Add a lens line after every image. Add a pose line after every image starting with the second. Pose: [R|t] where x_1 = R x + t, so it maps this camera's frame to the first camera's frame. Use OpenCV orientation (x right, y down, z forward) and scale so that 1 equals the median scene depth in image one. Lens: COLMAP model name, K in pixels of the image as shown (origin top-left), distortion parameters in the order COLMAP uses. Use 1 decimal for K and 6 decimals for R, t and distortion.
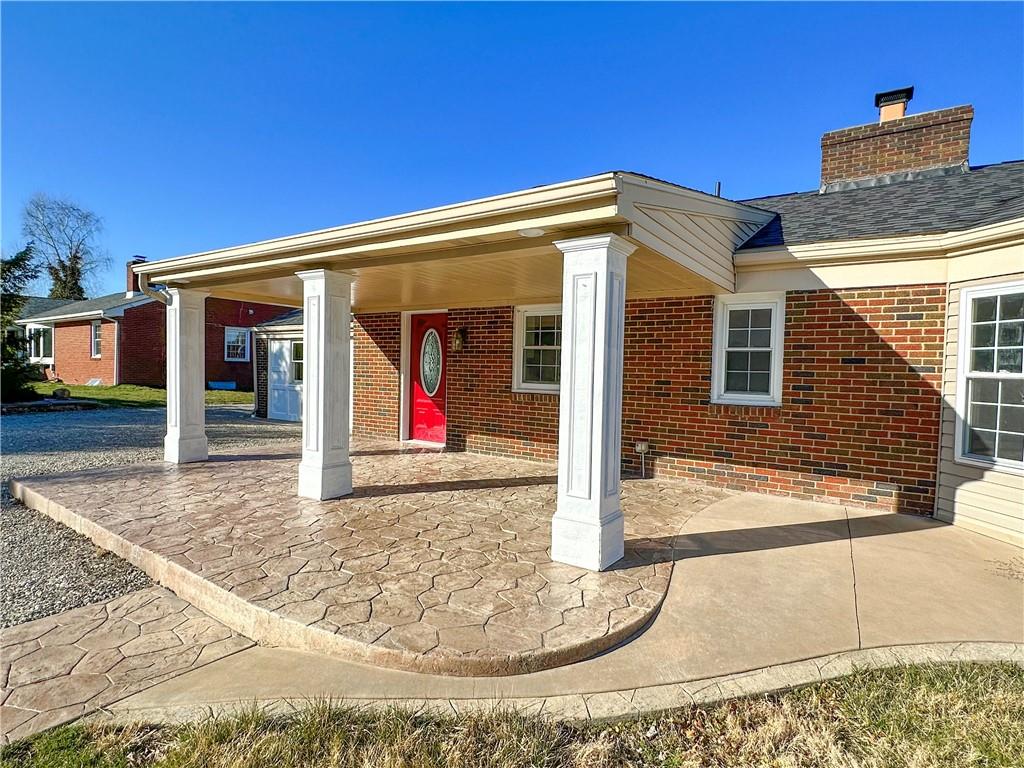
lens RADIAL K [[539.1, 0, 512.0], [0, 539.1, 384.0], [0, 0, 1]] dist [0.001916, 0.000195]
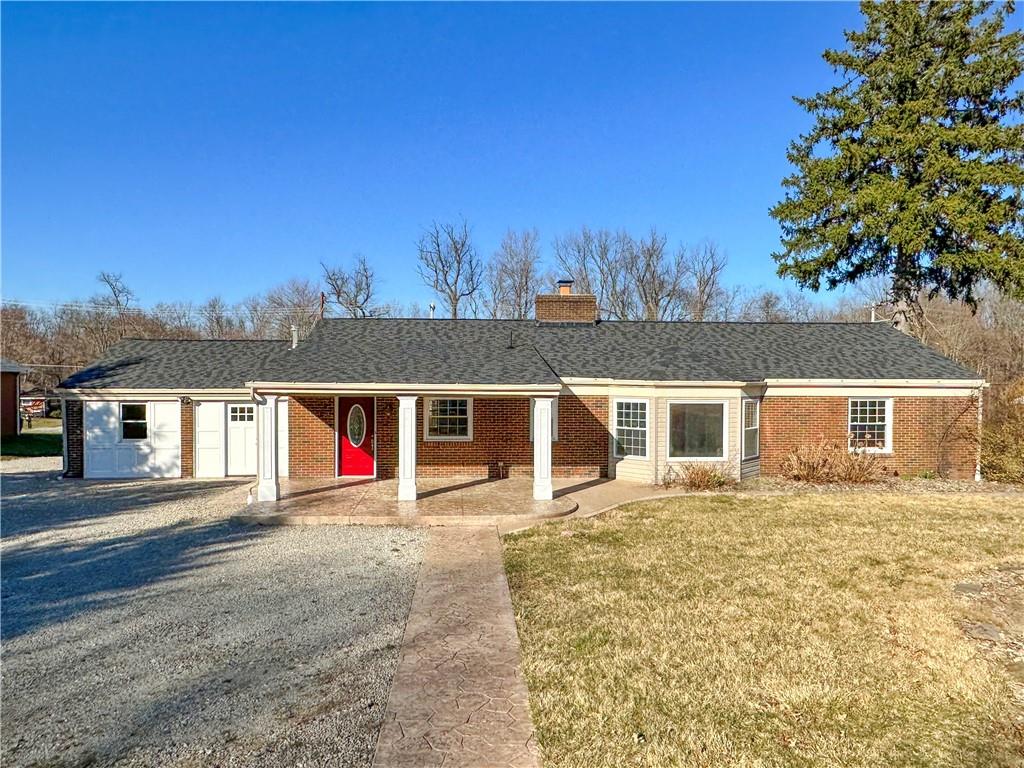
lens RADIAL K [[680.6, 0, 512.0], [0, 680.6, 384.0], [0, 0, 1]] dist [-0.000355, -0.000092]
pose [[0.771209, -0.020787, 0.636243, -1.877485], [0.029391, 0.999564, -0.002968, -0.248821], [-0.635903, 0.020989, 0.771483, -1.453619]]
